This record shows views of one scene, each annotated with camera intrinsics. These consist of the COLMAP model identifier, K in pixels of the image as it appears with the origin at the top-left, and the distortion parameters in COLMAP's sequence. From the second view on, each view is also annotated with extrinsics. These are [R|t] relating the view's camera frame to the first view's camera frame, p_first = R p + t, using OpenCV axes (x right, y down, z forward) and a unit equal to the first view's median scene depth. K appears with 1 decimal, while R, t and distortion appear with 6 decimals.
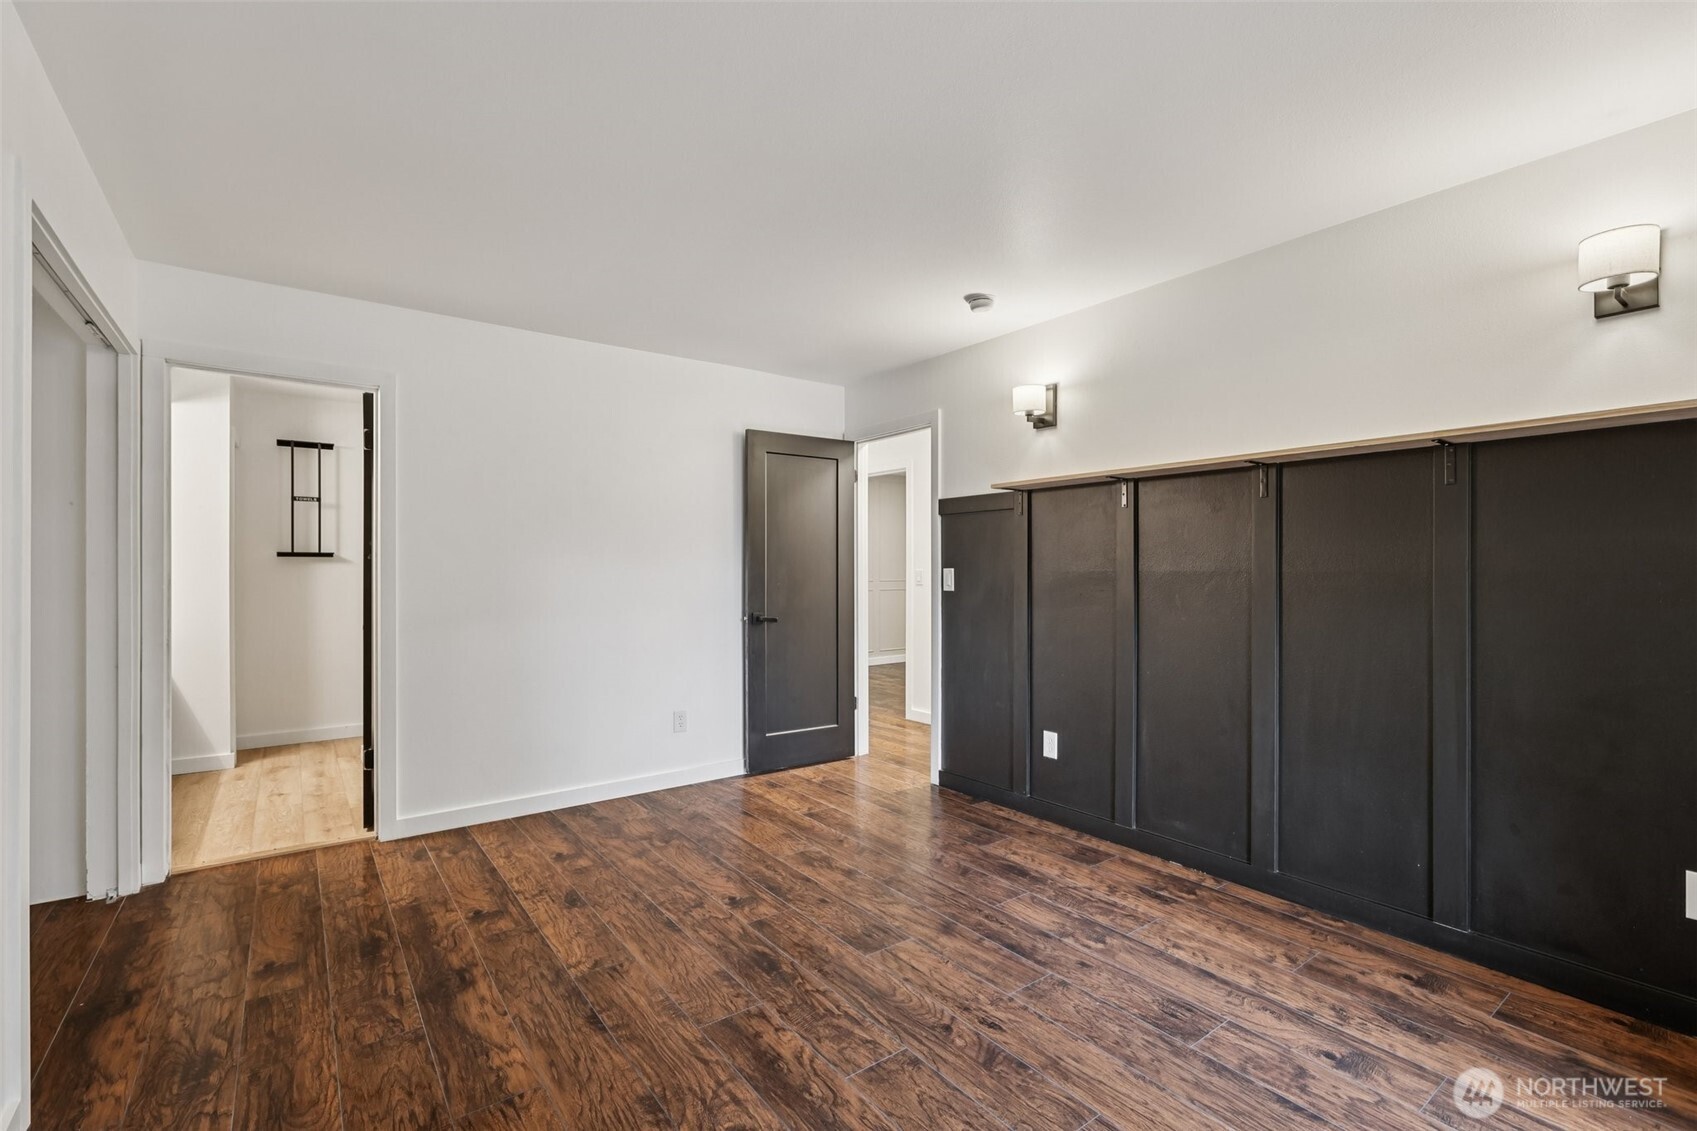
lens RADIAL K [[753.0, 0, 854.4], [0, 753.0, 564.2], [0, 0, 1]] dist [-0.001347, 0.000033]
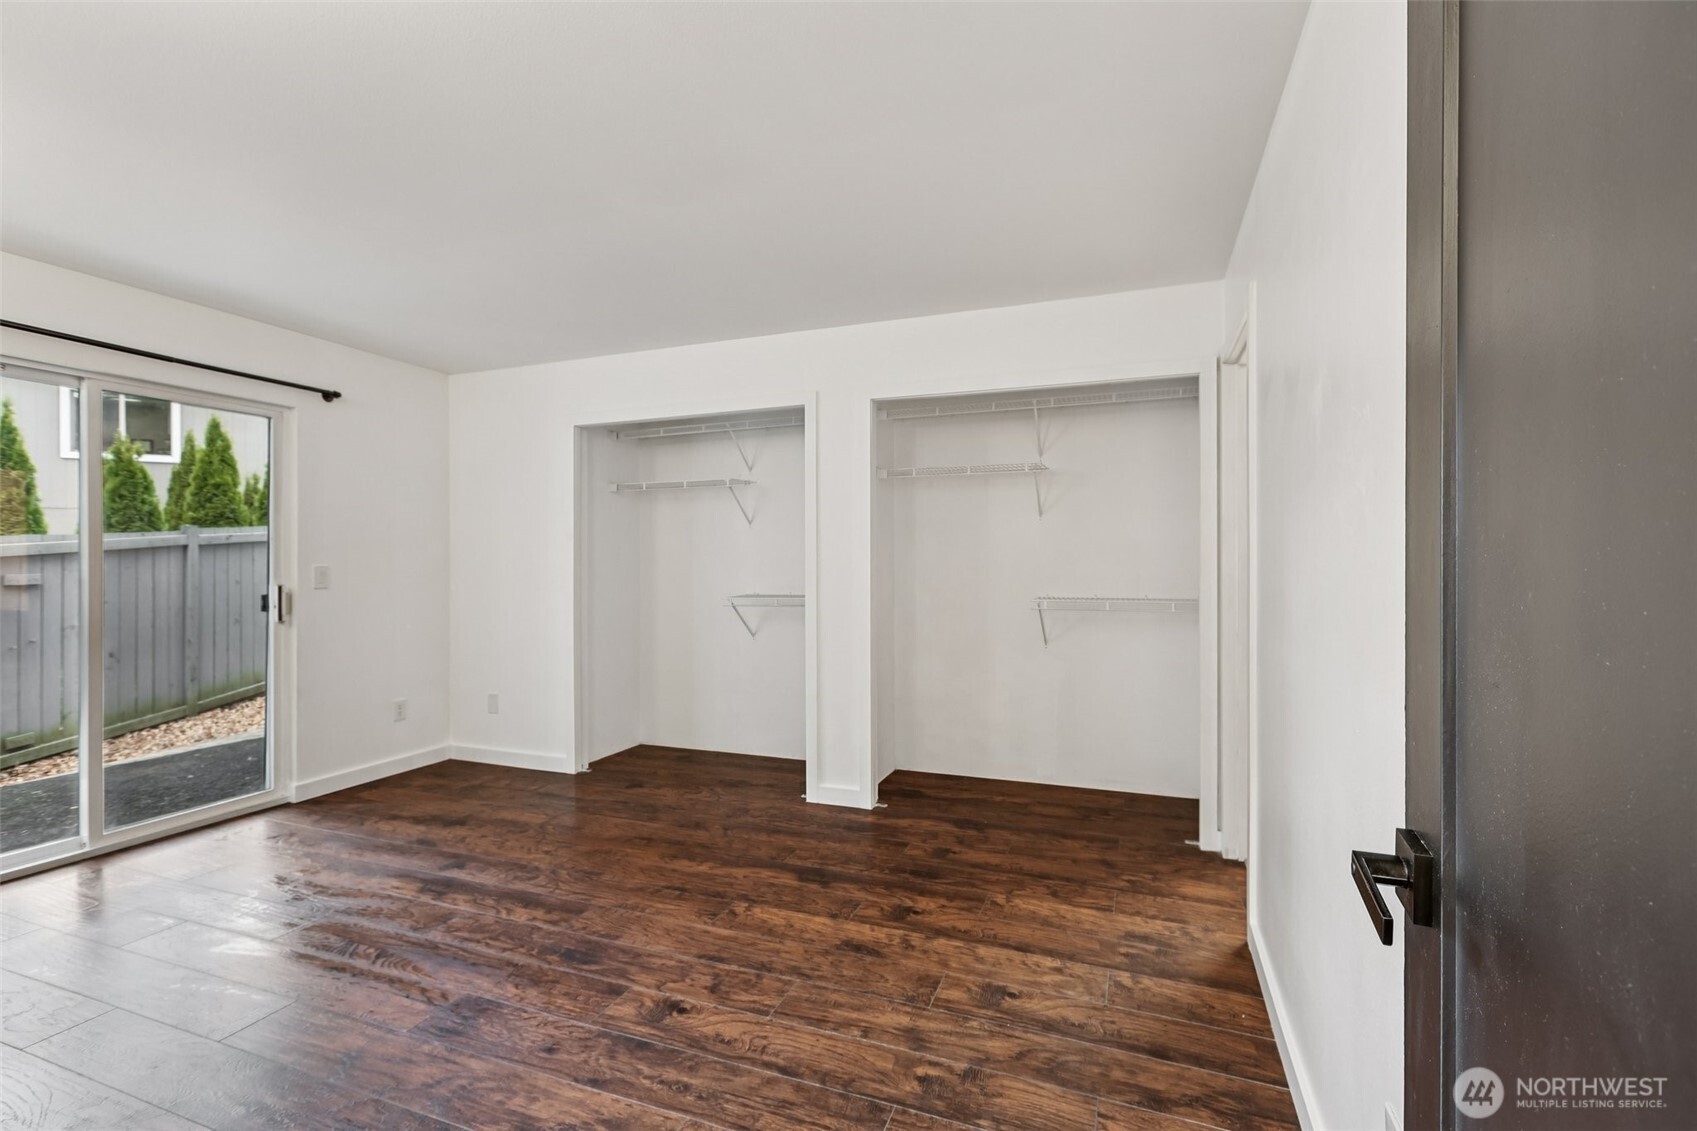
lens RADIAL K [[753.0, 0, 854.4], [0, 753.0, 564.2], [0, 0, 1]] dist [-0.001347, 0.000033]
pose [[-0.847133, 0.003388, -0.531371, 0.087663], [0.008523, 0.999938, -0.007212, 0.014237], [0.531313, -0.010639, -0.847109, 1.774723]]
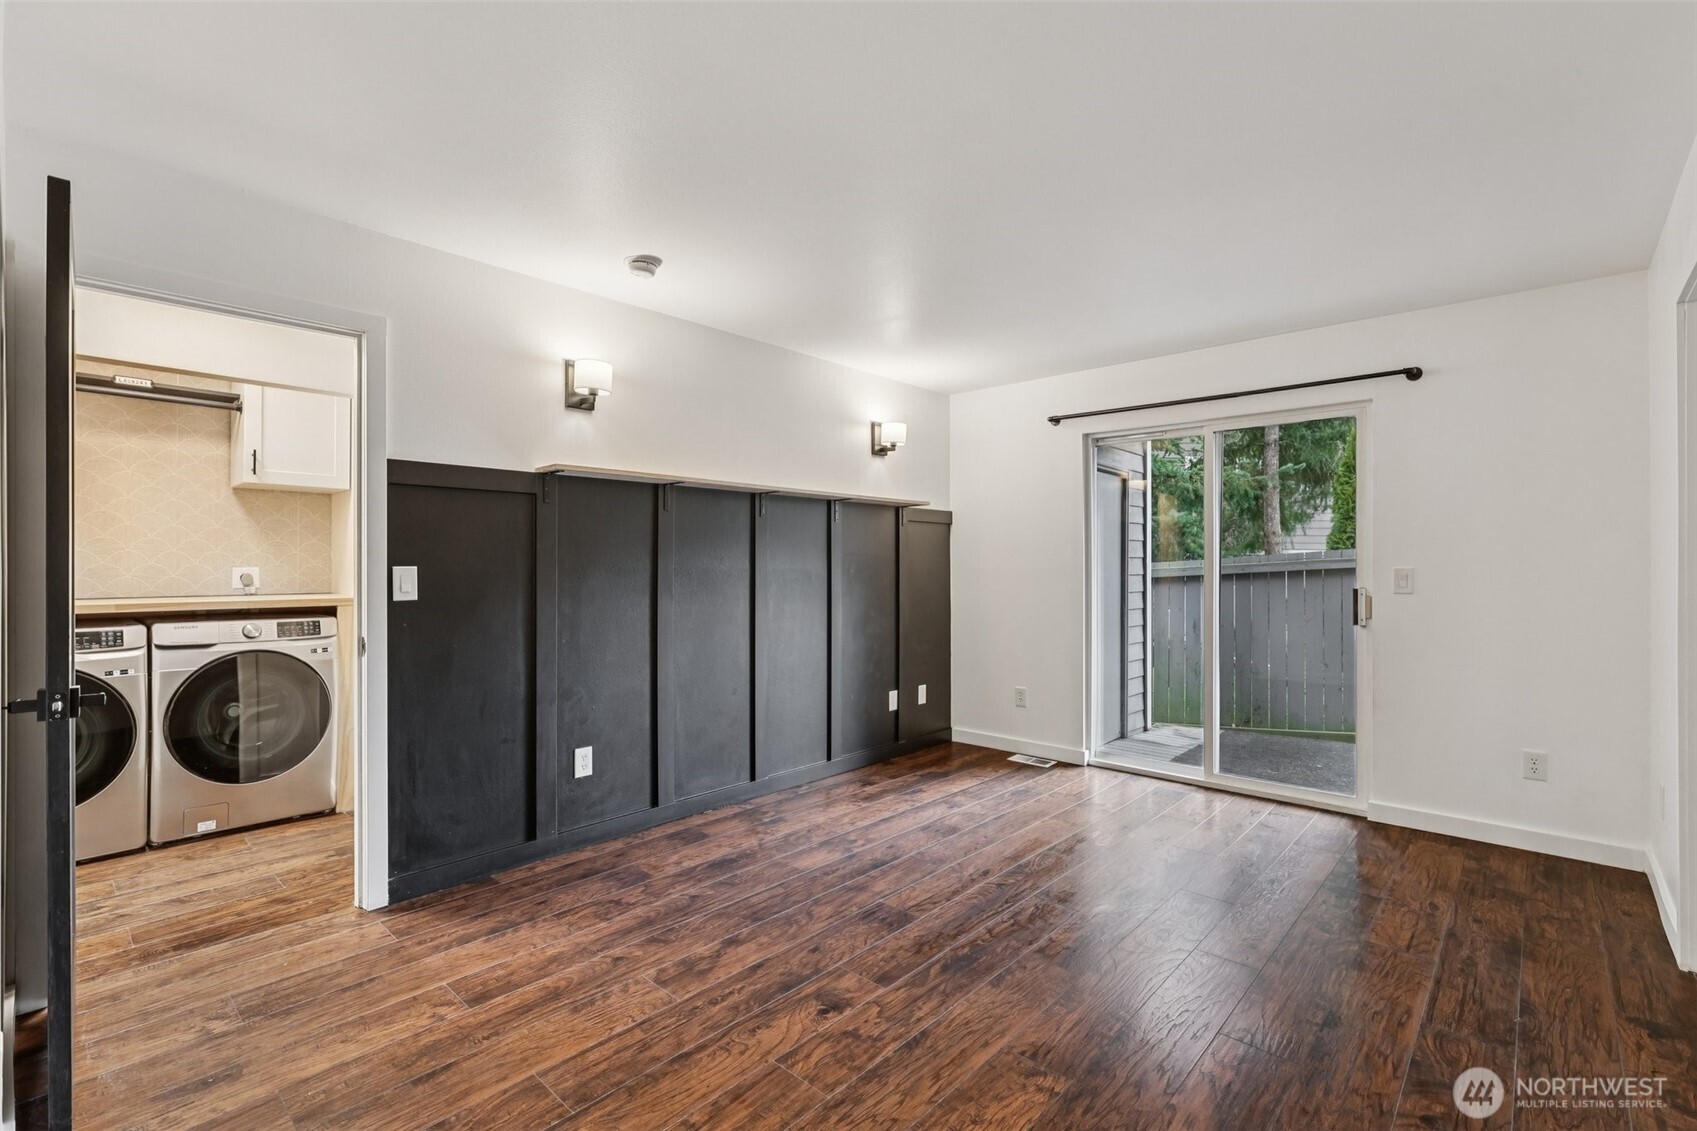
lens RADIAL K [[753.0, 0, 854.4], [0, 753.0, 564.2], [0, 0, 1]] dist [-0.001347, 0.000033]
pose [[-0.183456, 0.004261, 0.983019, -0.931259], [-0.007759, 0.999953, -0.005782, 0.006029], [-0.982997, -0.008688, -0.183415, 1.147085]]
